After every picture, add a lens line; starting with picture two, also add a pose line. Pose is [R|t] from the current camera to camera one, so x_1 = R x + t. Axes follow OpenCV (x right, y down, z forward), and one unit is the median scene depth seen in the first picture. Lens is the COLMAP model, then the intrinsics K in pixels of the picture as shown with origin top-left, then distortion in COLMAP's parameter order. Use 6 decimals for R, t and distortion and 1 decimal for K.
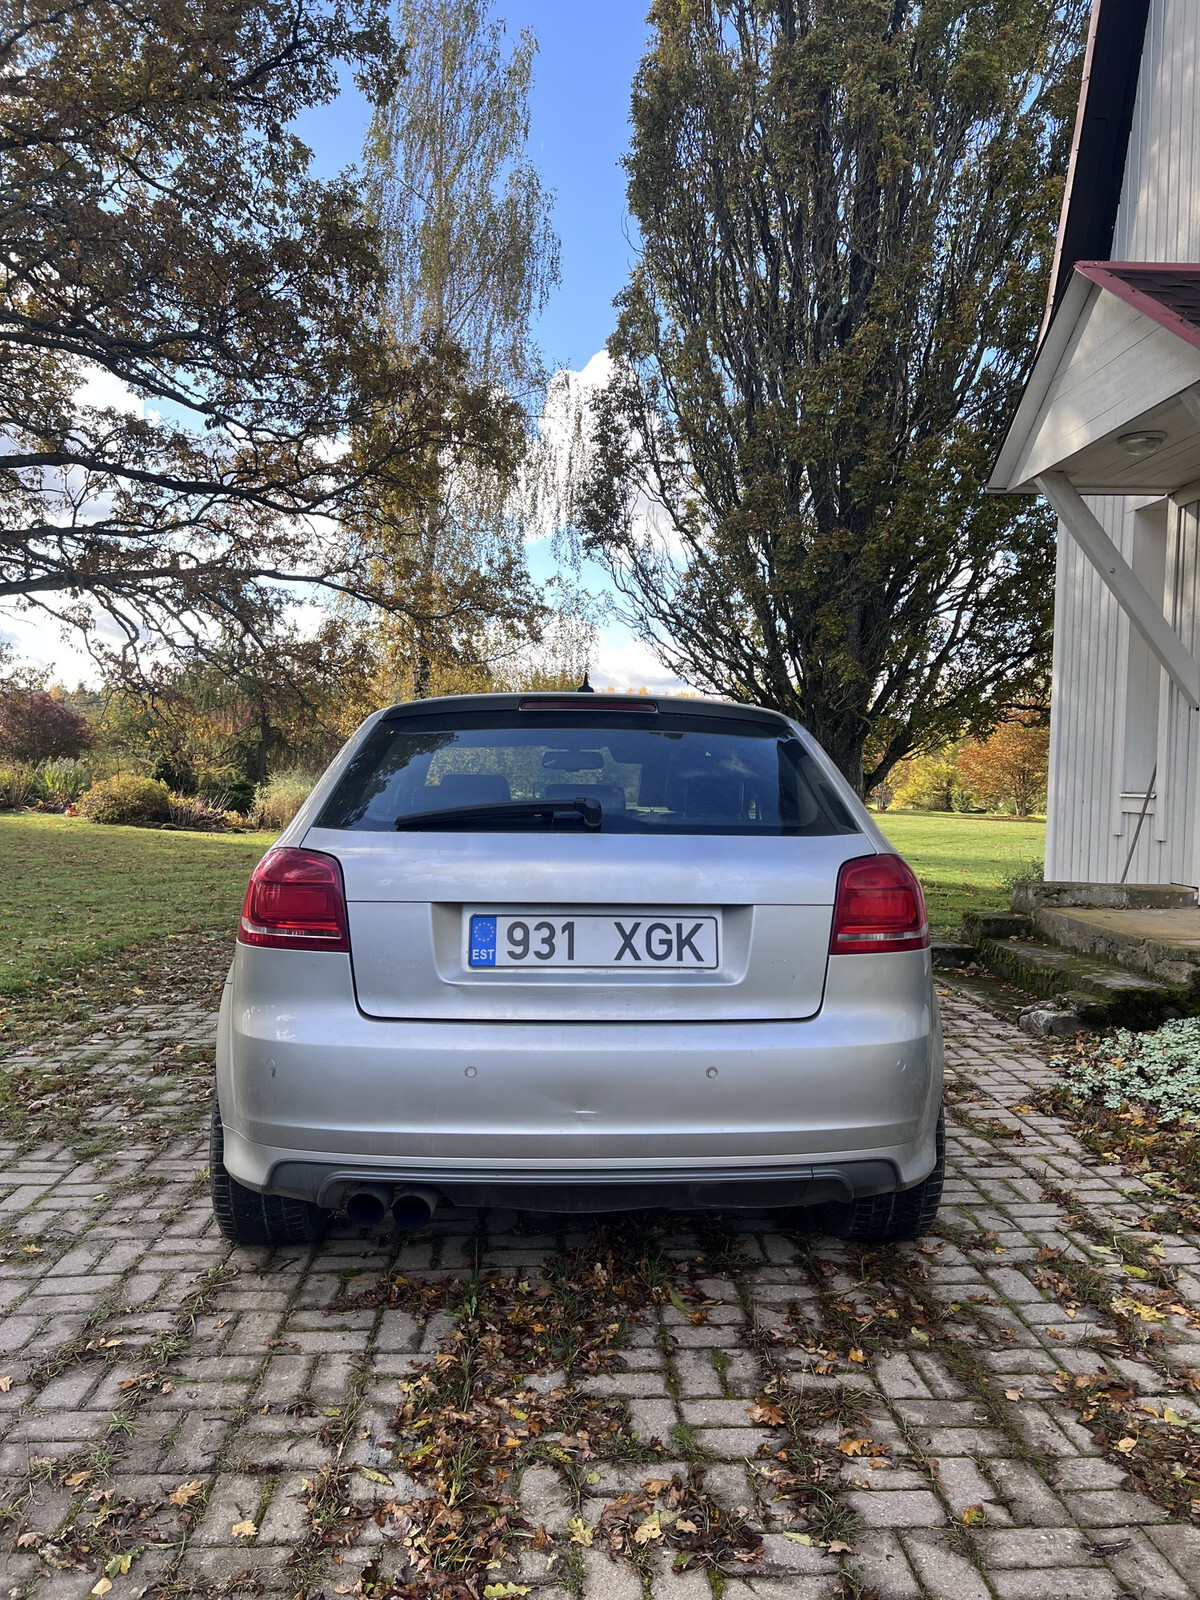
lens RADIAL K [[1168.2, 0, 578.8], [0, 1168.2, 805.2], [0, 0, 1]] dist [0.014254, -0.005819]
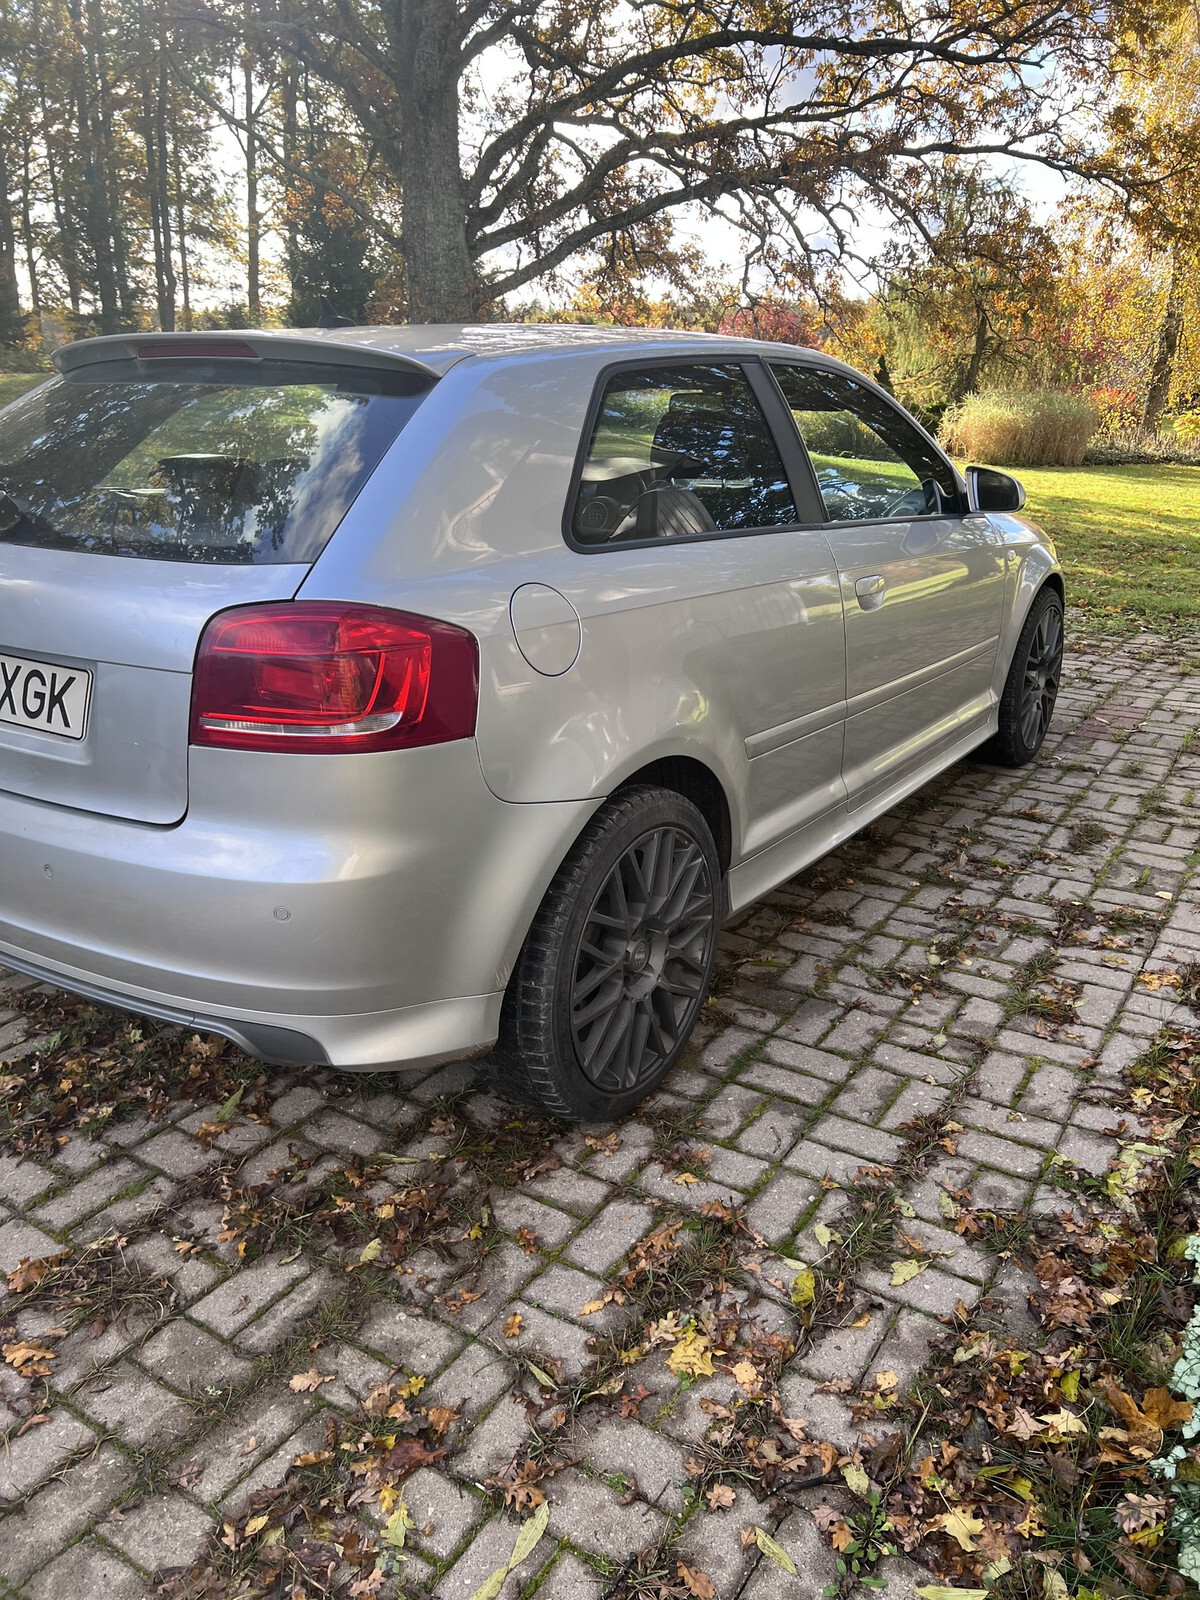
lens RADIAL K [[1168.2, 0, 578.8], [0, 1168.2, 805.2], [0, 0, 1]] dist [0.014254, -0.005819]
pose [[0.819896, 0.182713, -0.542574, 0.688162], [-0.006844, 0.950767, 0.309830, -0.046608], [0.572472, -0.250315, 0.780781, 0.515623]]
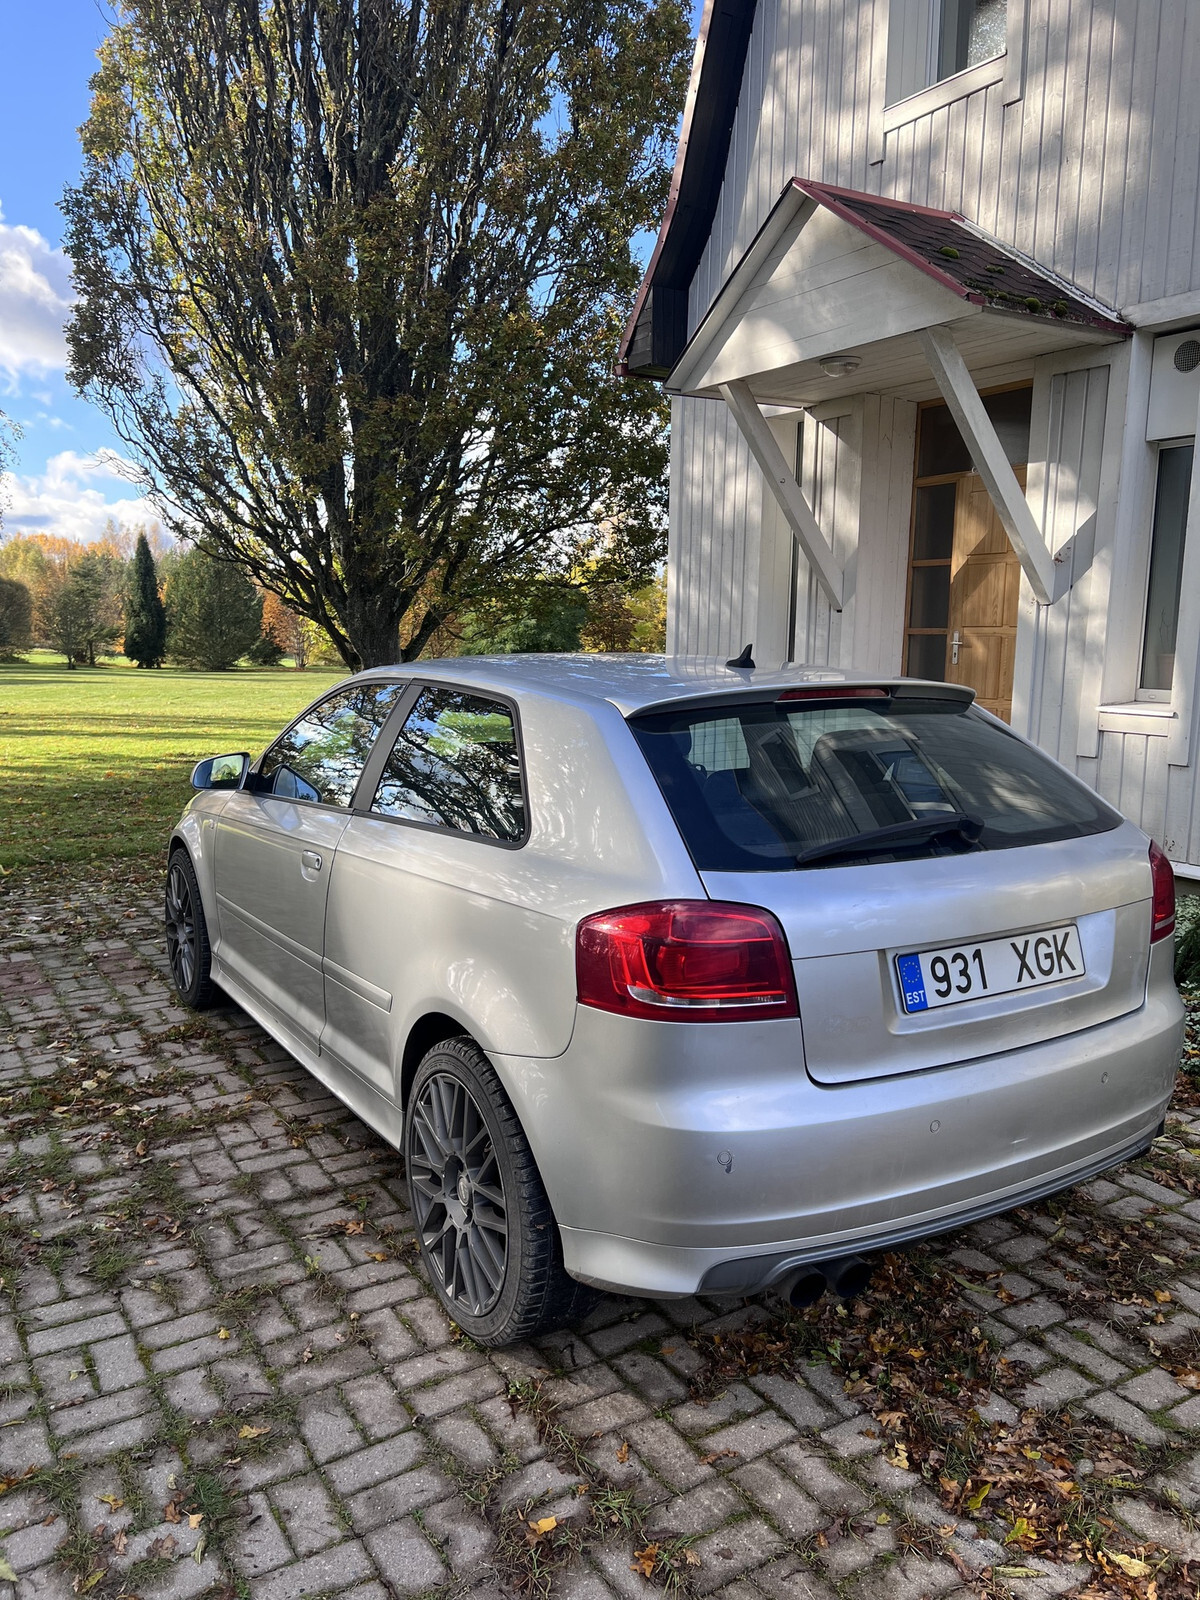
lens RADIAL K [[1196.6, 0, 560.1], [0, 1196.6, 793.5], [0, 0, 1]] dist [0.008311, -0.004780]
pose [[0.884192, -0.077940, 0.460576, -0.656666], [0.025046, 0.992474, 0.119866, -0.133284], [-0.466452, -0.094449, 0.879489, 0.272707]]
